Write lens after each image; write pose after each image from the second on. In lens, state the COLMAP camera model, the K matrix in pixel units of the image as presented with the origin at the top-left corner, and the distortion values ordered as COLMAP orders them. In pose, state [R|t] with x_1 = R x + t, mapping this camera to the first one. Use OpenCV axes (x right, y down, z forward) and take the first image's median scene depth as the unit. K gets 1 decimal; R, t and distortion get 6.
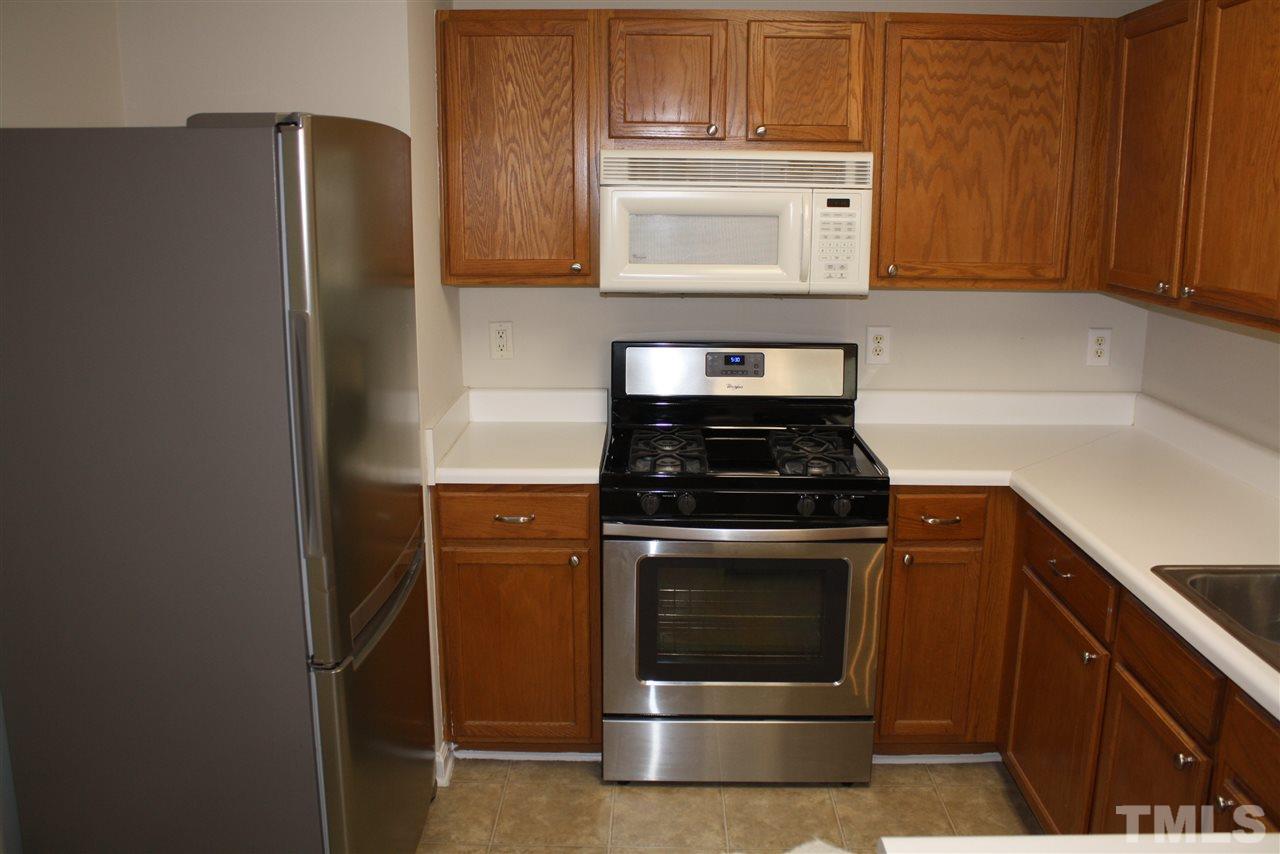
lens RADIAL K [[1104.8, 0, 640.0], [0, 1104.8, 427.0], [0, 0, 1]] dist [-0.169620, 0.162115]
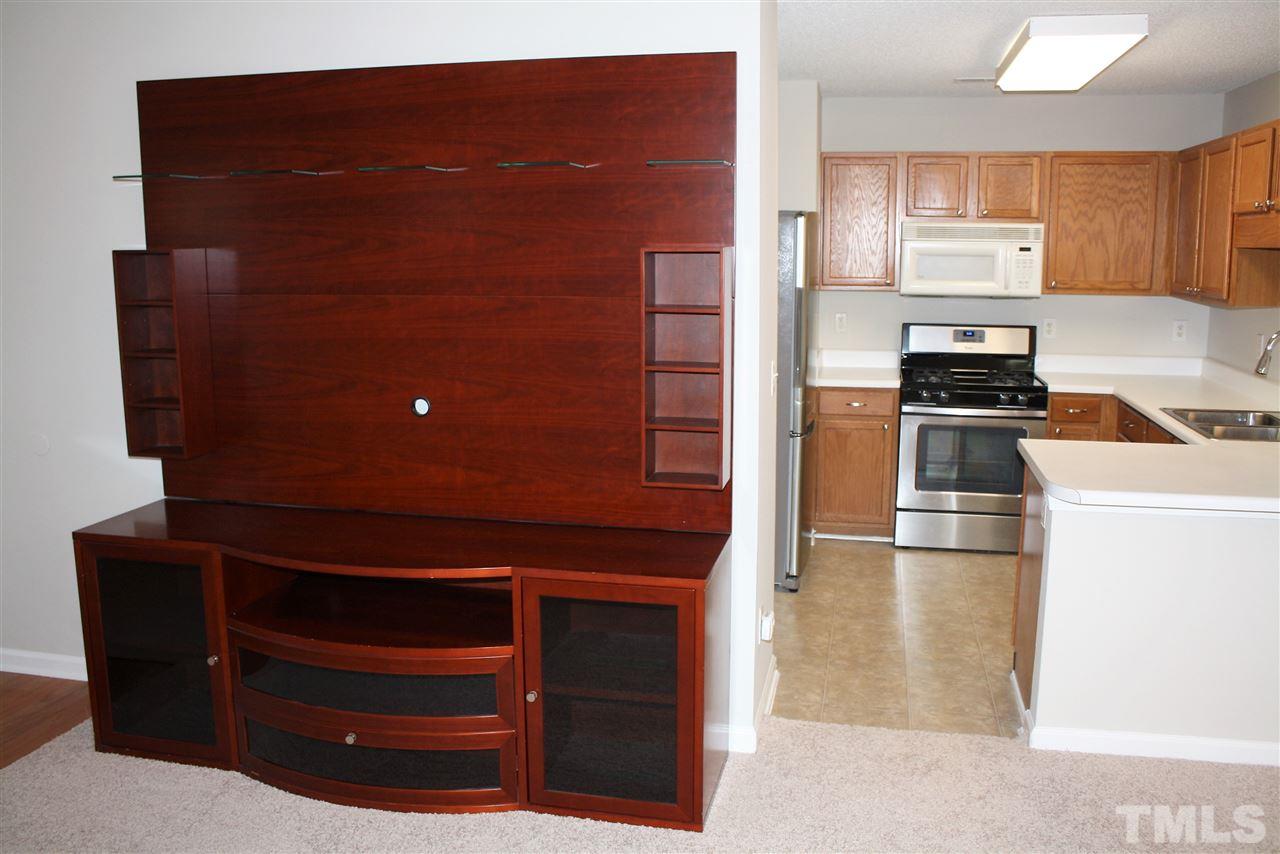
lens RADIAL K [[1088.3, 0, 635.3], [0, 1088.3, 424.6], [0, 0, 1]] dist [-0.162767, 0.144439]
pose [[0.978748, 0.027478, -0.203216, -0.103668], [-0.037074, 0.998362, -0.043566, 0.213591], [0.201686, 0.050174, 0.978164, -0.973334]]
